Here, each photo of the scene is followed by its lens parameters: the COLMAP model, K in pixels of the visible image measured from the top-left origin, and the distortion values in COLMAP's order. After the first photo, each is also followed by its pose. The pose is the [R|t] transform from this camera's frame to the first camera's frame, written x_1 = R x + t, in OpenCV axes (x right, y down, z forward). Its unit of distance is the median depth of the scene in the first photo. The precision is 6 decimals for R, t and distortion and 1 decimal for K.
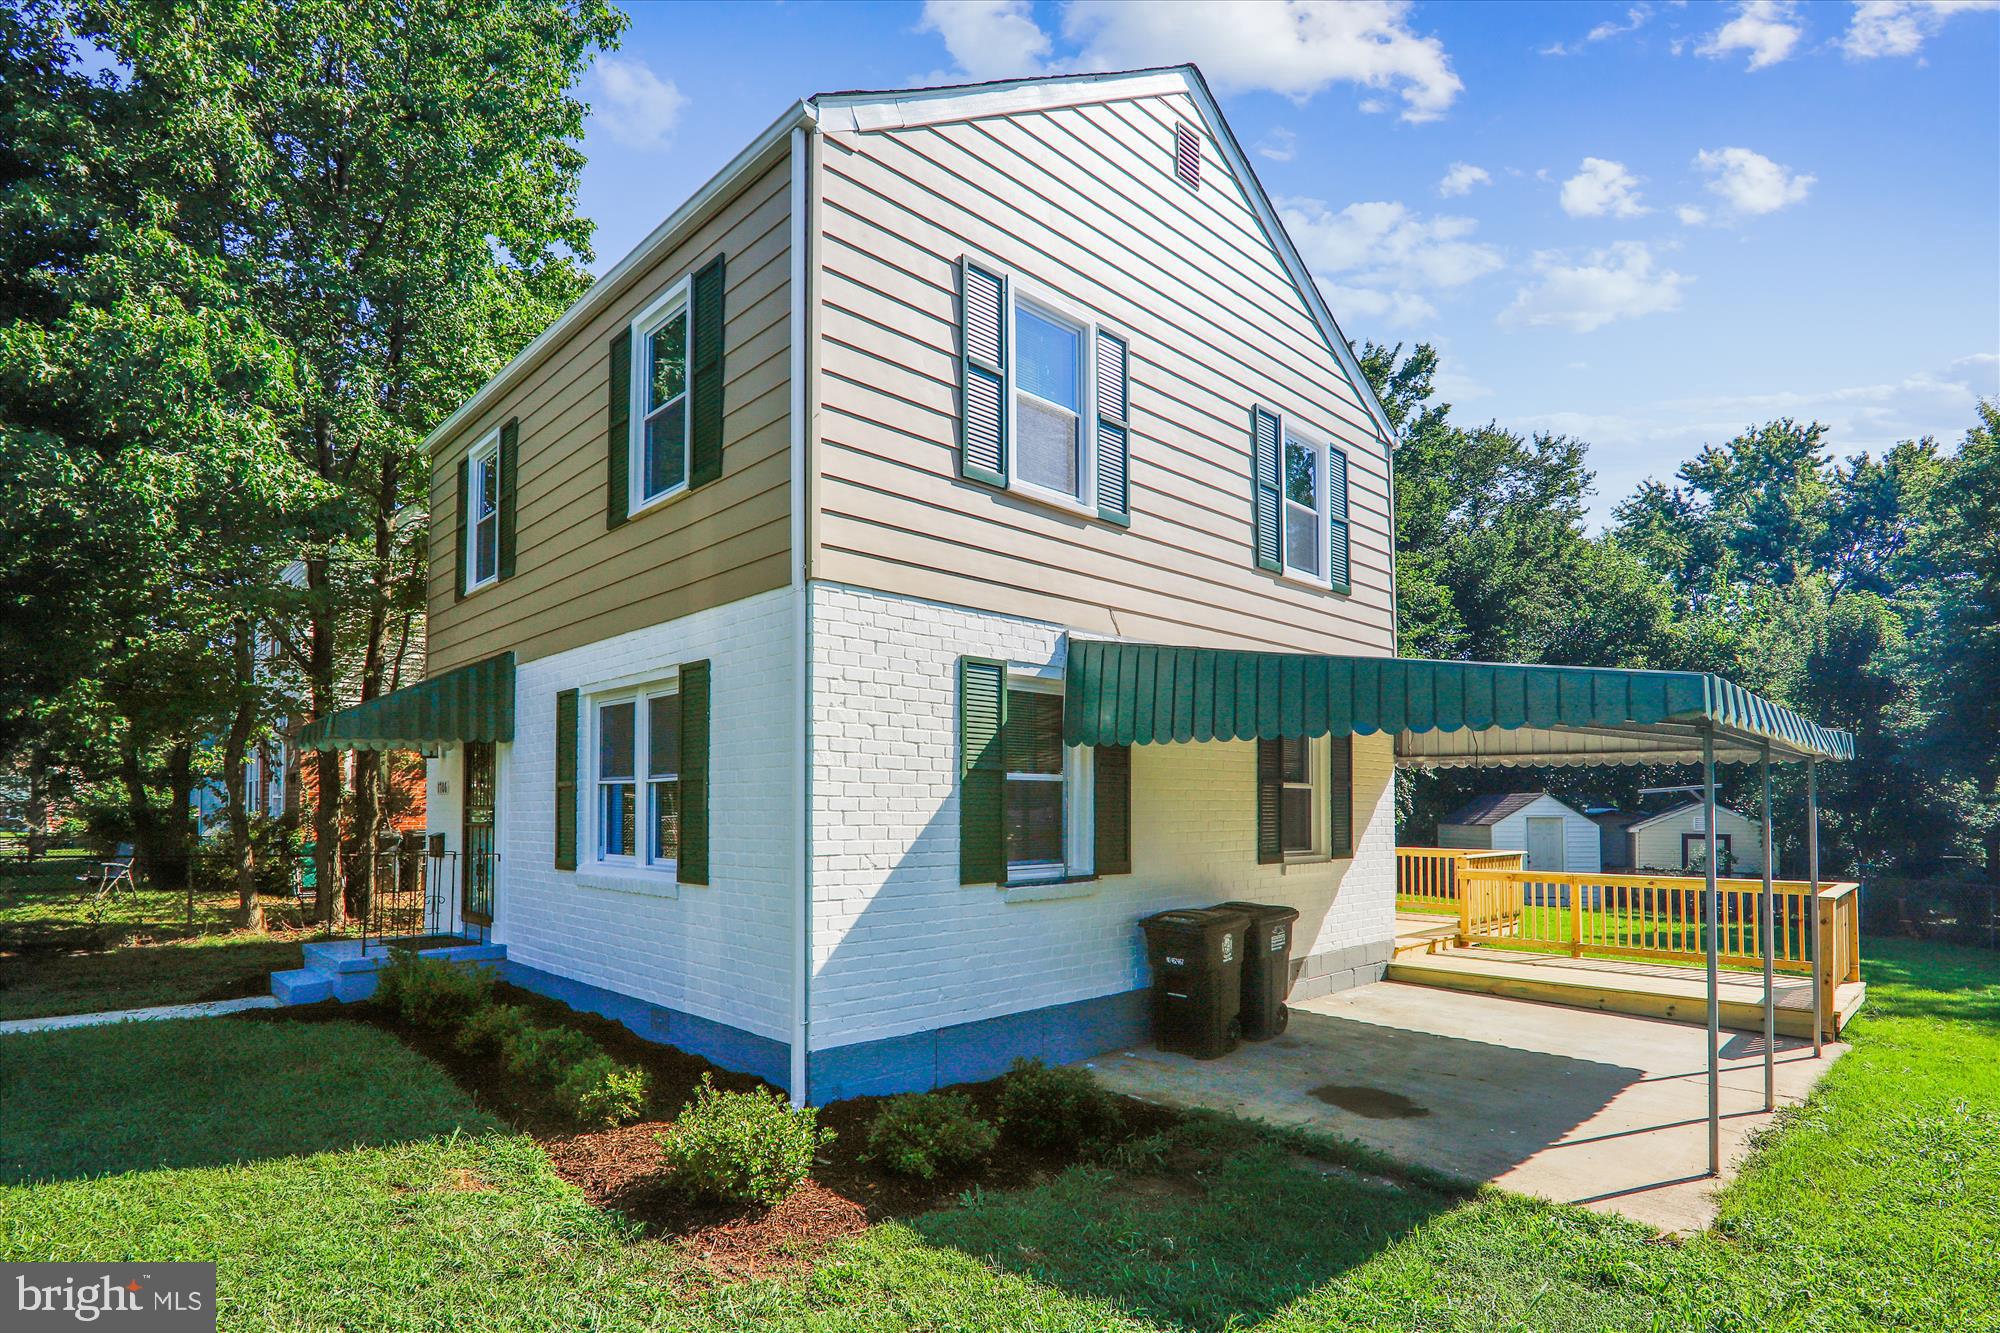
lens RADIAL K [[1014.4, 0, 1000.7], [0, 1014.4, 760.8], [0, 0, 1]] dist [-0.015460, -0.000859]
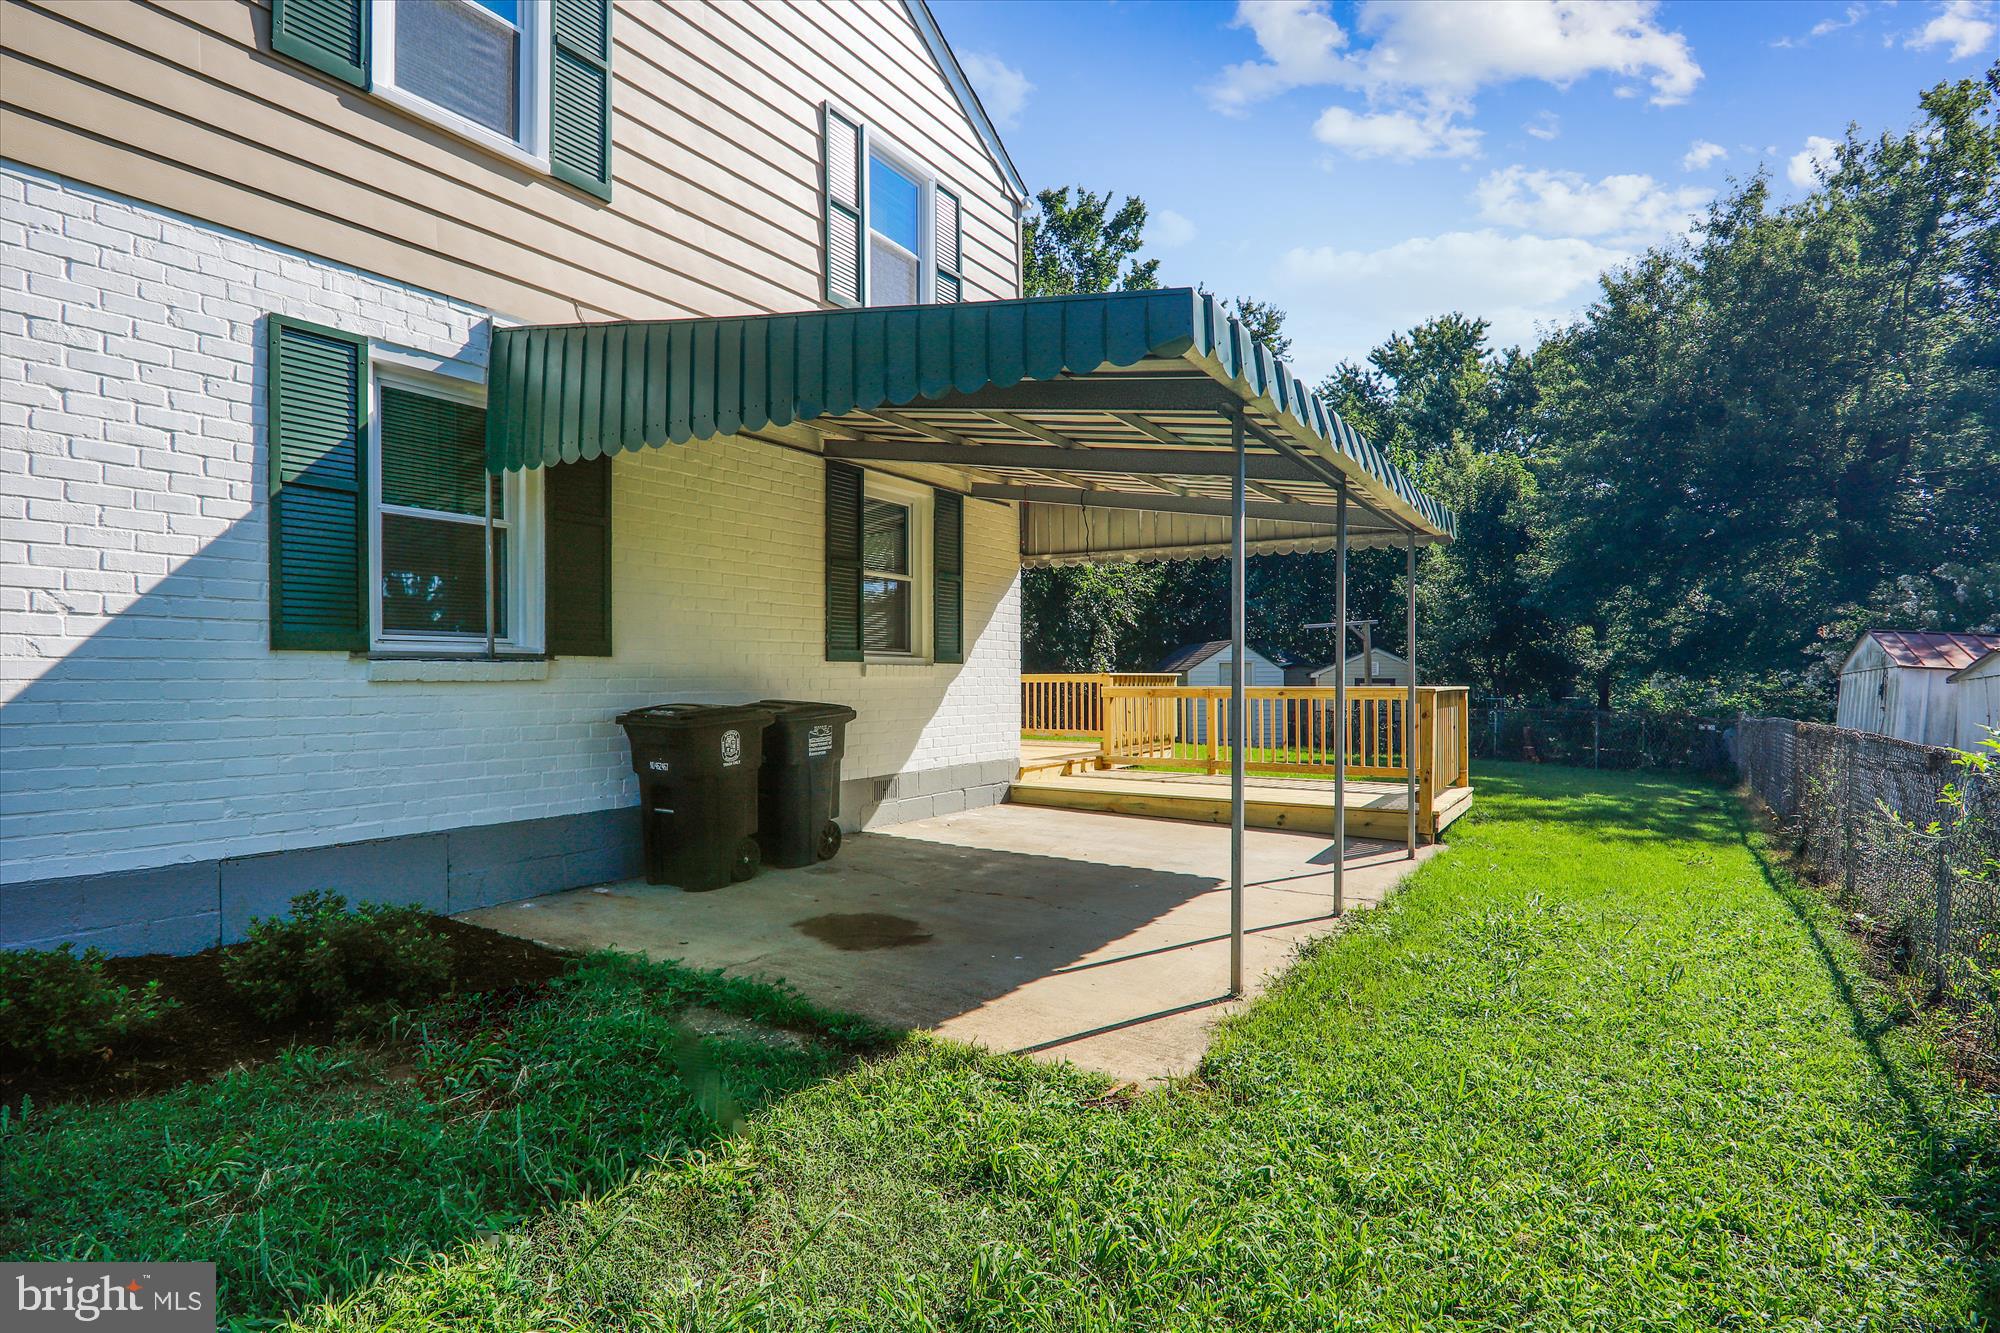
lens RADIAL K [[968.5, 0, 996.3], [0, 968.5, 671.3], [0, 0, 1]] dist [-0.013839, 0.000009]
pose [[0.977523, -0.003086, 0.210807, 0.220407], [-0.004286, 0.999395, 0.034503, 0.081549], [-0.210786, -0.034631, 0.976919, 0.190266]]
